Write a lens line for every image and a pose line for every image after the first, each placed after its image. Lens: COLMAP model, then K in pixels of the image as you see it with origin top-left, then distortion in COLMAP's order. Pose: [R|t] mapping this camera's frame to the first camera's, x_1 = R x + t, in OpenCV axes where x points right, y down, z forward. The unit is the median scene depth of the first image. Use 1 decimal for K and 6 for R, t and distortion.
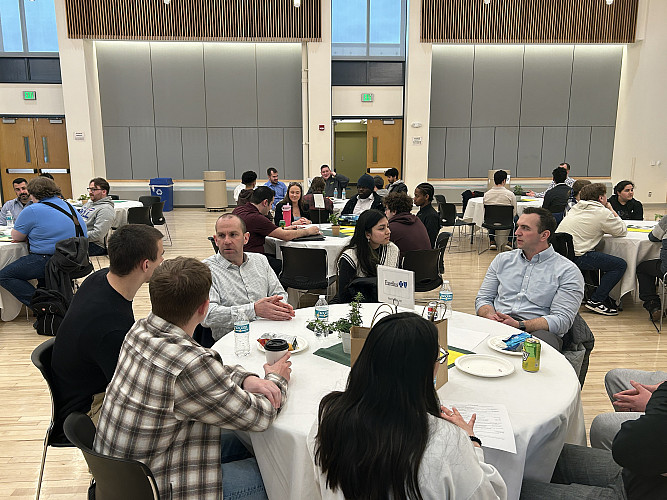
lens RADIAL K [[555.9, 0, 333.2], [0, 555.9, 254.1], [0, 0, 1]] dist [0.039695, -0.015094]
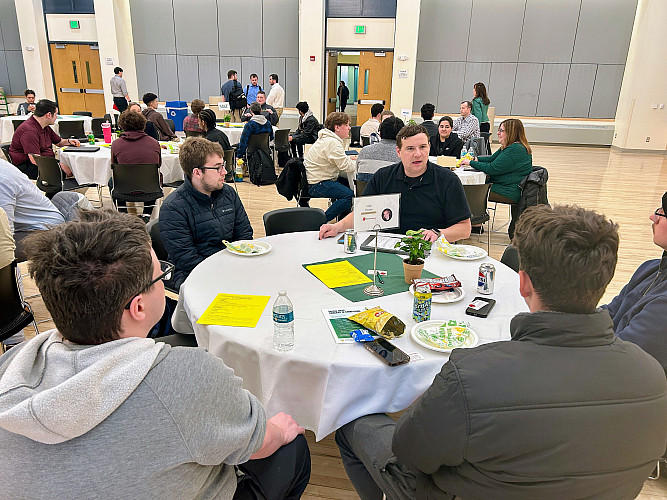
lens RADIAL K [[505.8, 0, 331.9], [0, 505.8, 250.0], [0, 0, 1]] dist [0.033960, -0.027794]
pose [[0.977582, 0.095139, -0.187835, 0.230575], [-0.069048, 0.987617, 0.140873, -0.003456], [0.198911, -0.124745, 0.972046, 0.011691]]
